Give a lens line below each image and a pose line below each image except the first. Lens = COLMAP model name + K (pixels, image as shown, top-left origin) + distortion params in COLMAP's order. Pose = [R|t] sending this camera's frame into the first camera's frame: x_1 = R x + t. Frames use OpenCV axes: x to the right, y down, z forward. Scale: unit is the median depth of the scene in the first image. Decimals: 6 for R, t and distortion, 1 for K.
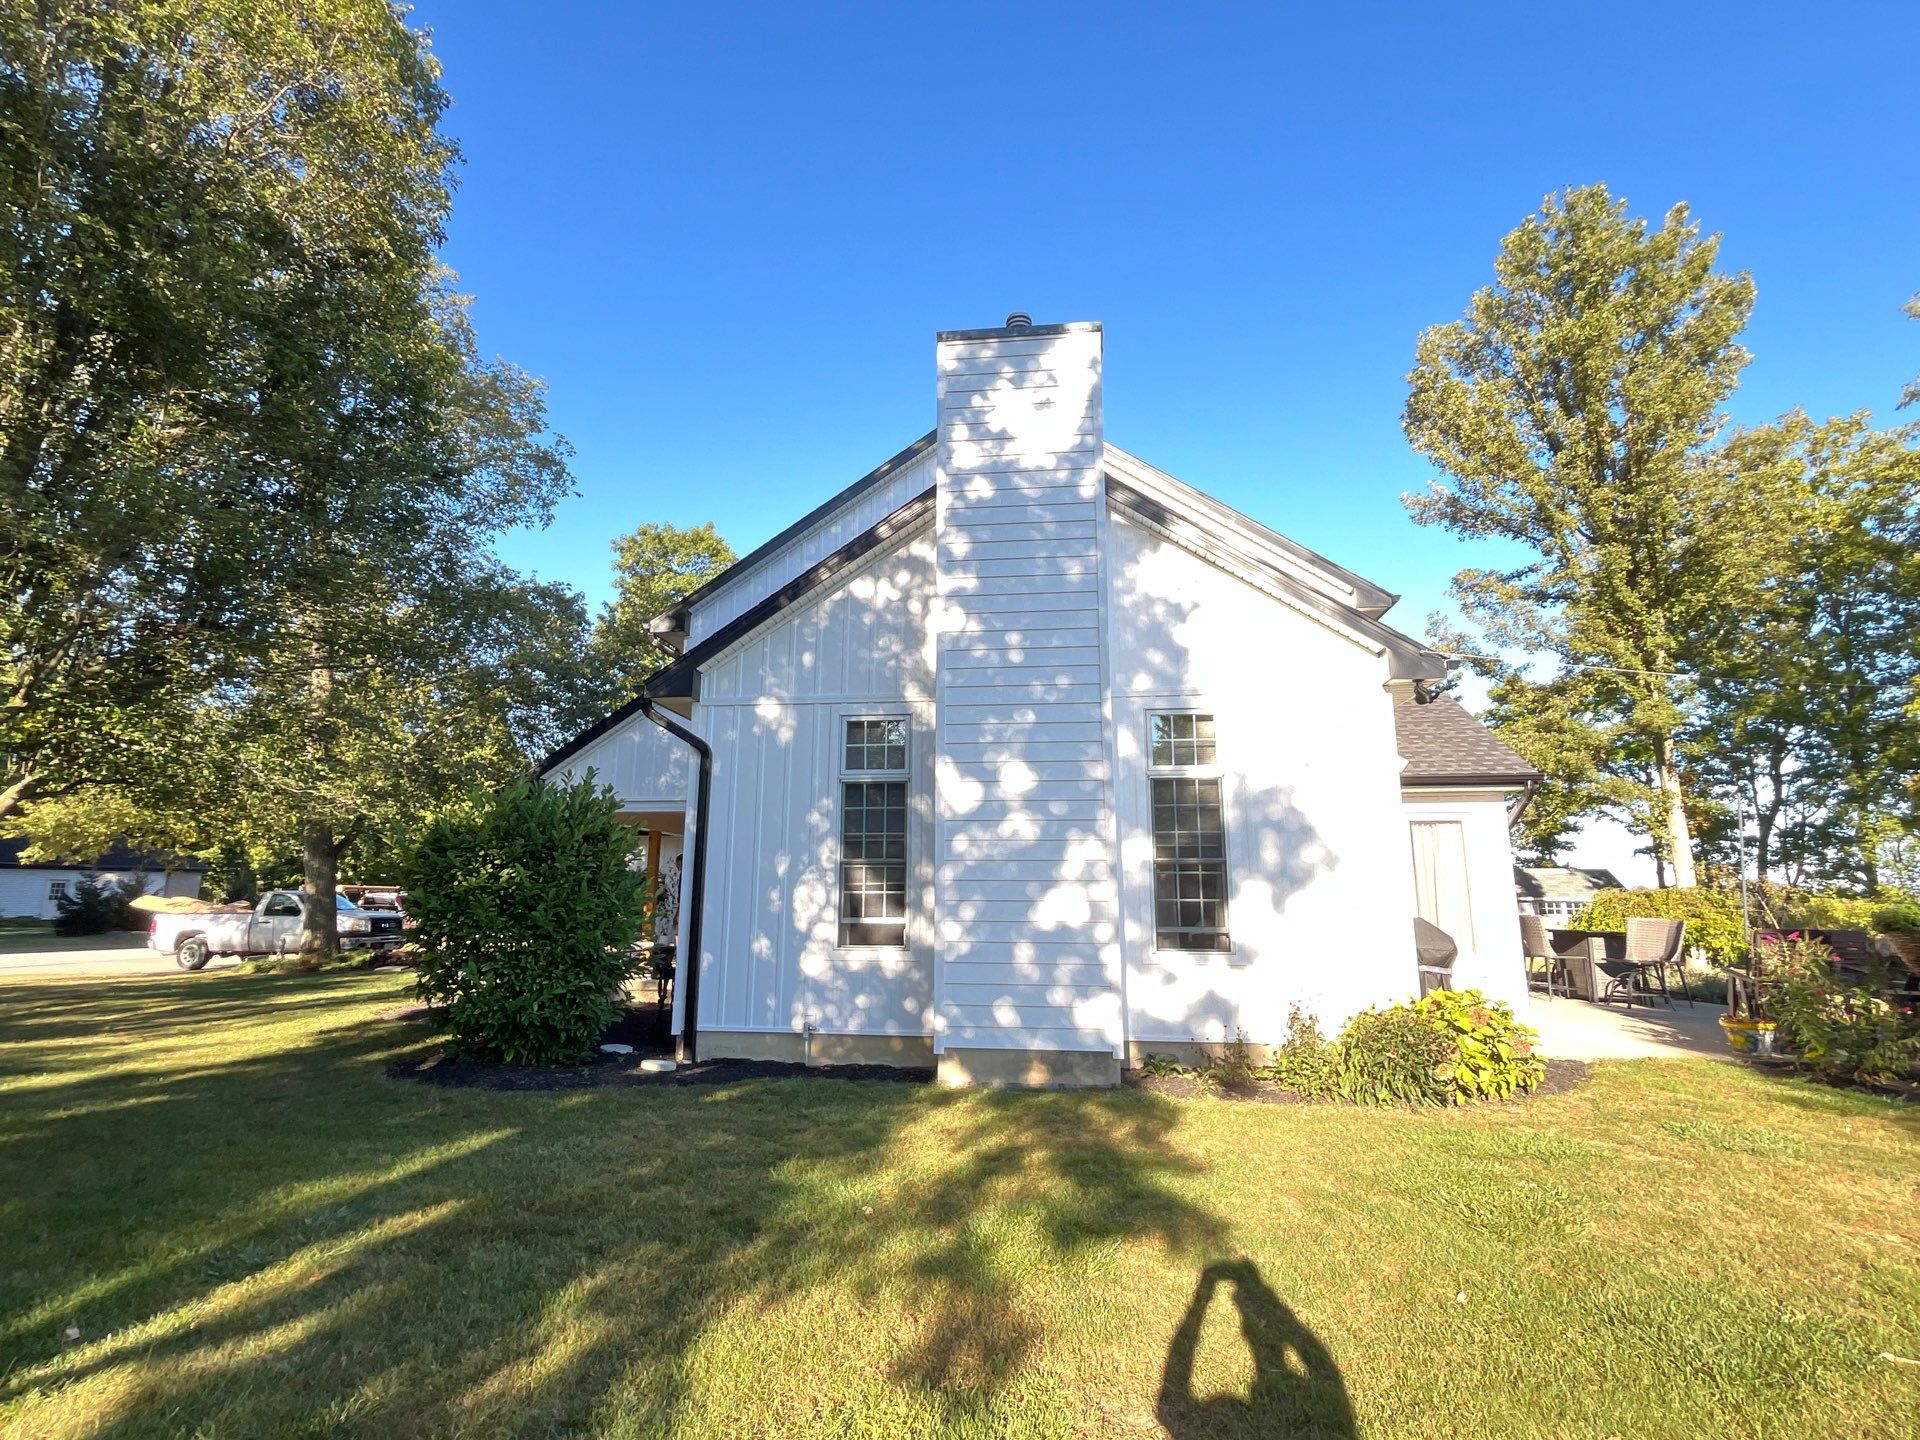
lens RADIAL K [[892.2, 0, 960.0], [0, 892.2, 720.0], [0, 0, 1]] dist [0.002860, 0.000054]
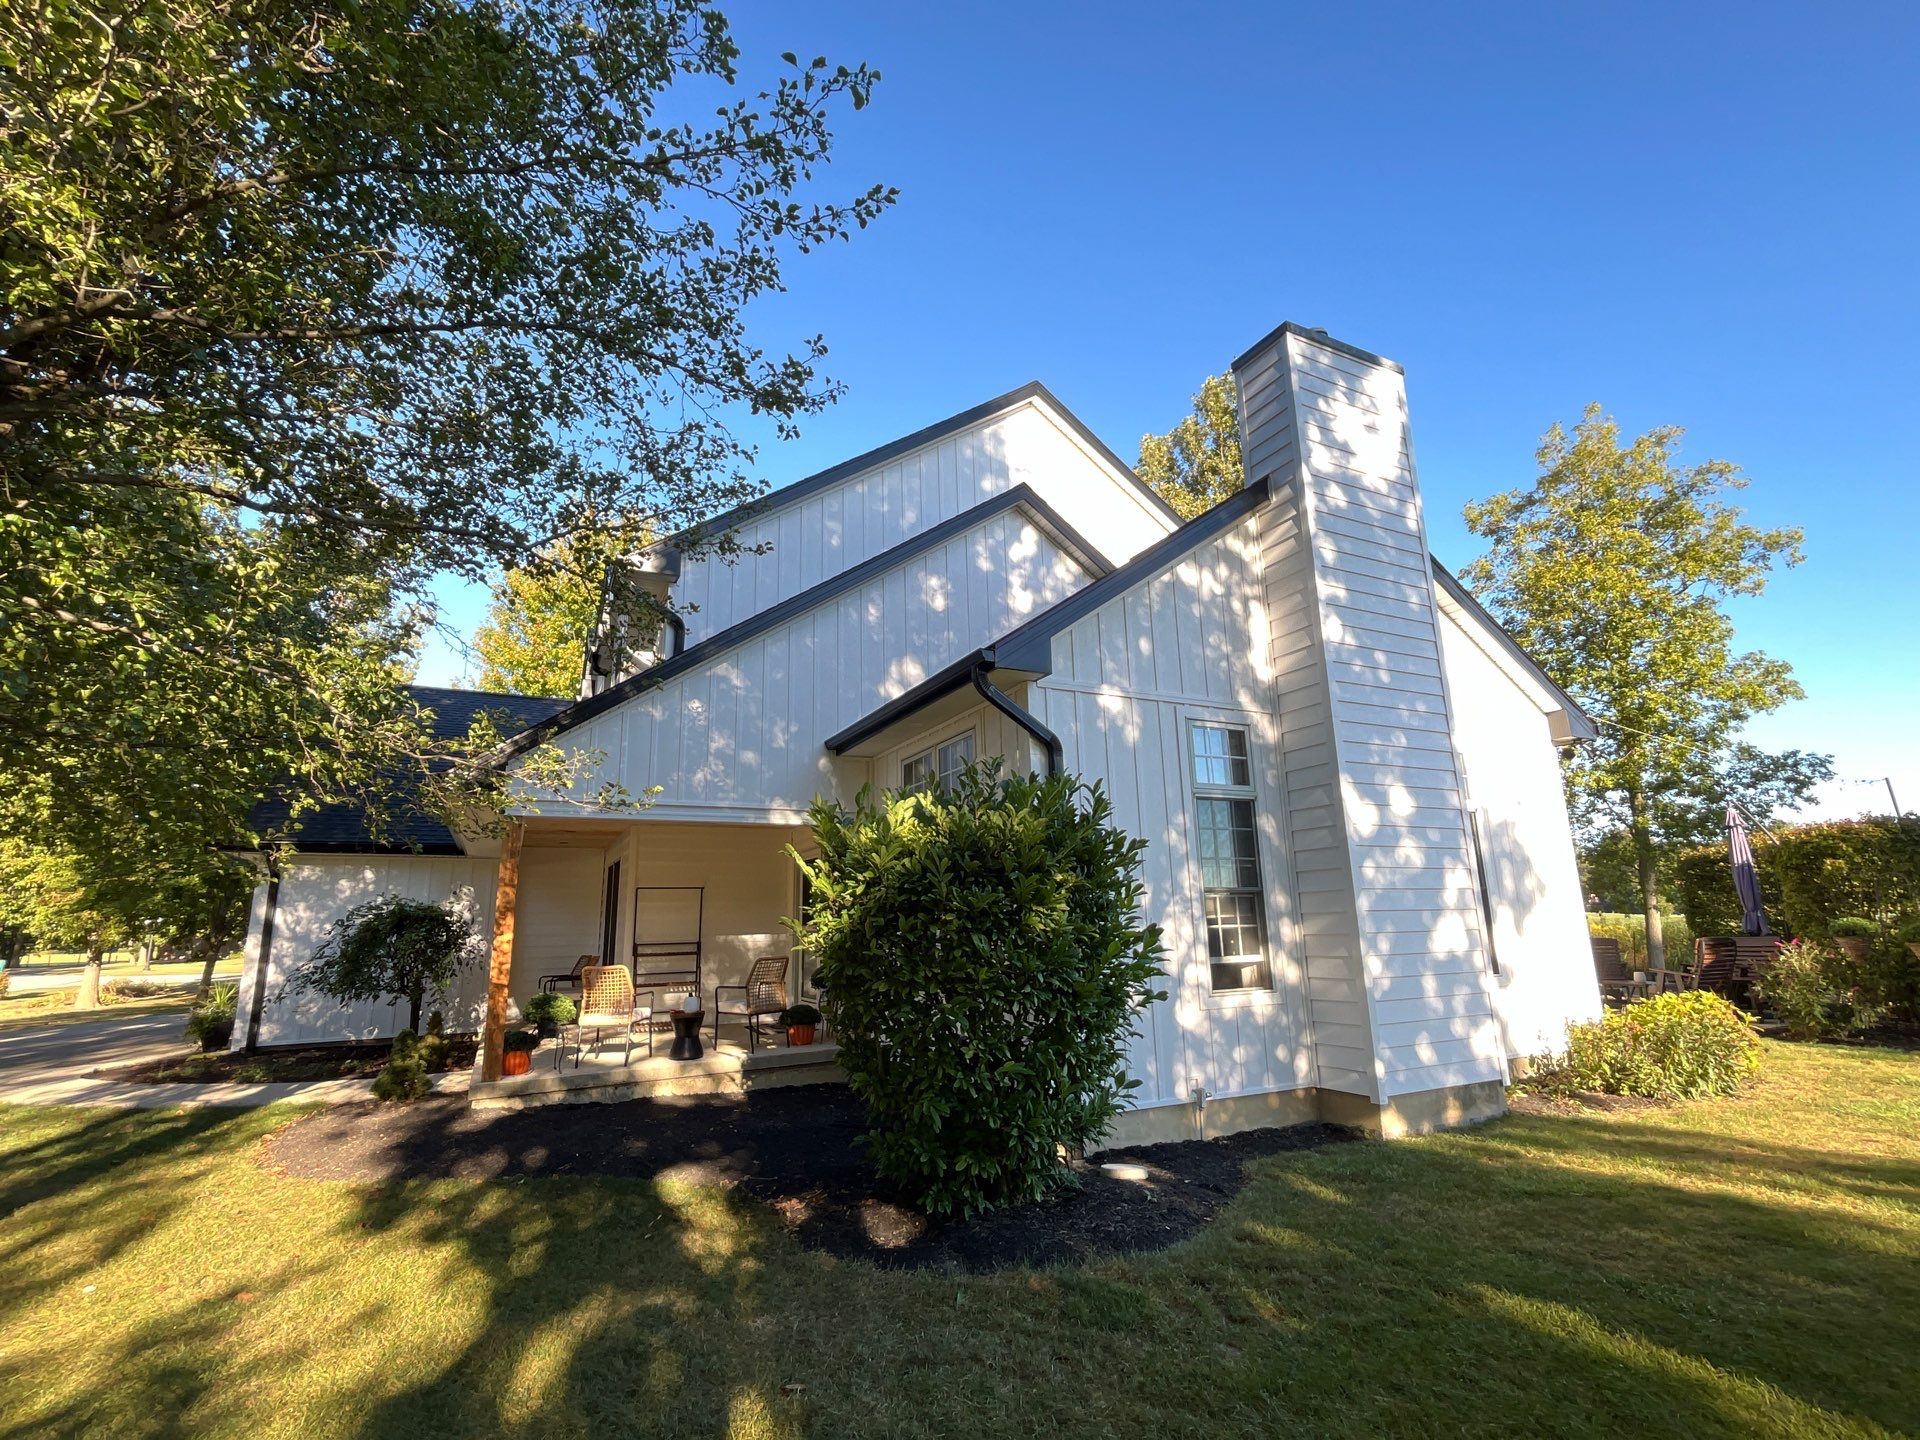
lens RADIAL K [[892.2, 0, 960.0], [0, 892.2, 720.0], [0, 0, 1]] dist [0.002860, 0.000054]
pose [[0.834925, 0.101384, 0.540945, -0.813812], [-0.083050, 0.994840, -0.058268, 0.068245], [-0.544062, 0.003724, 0.839037, 0.422820]]
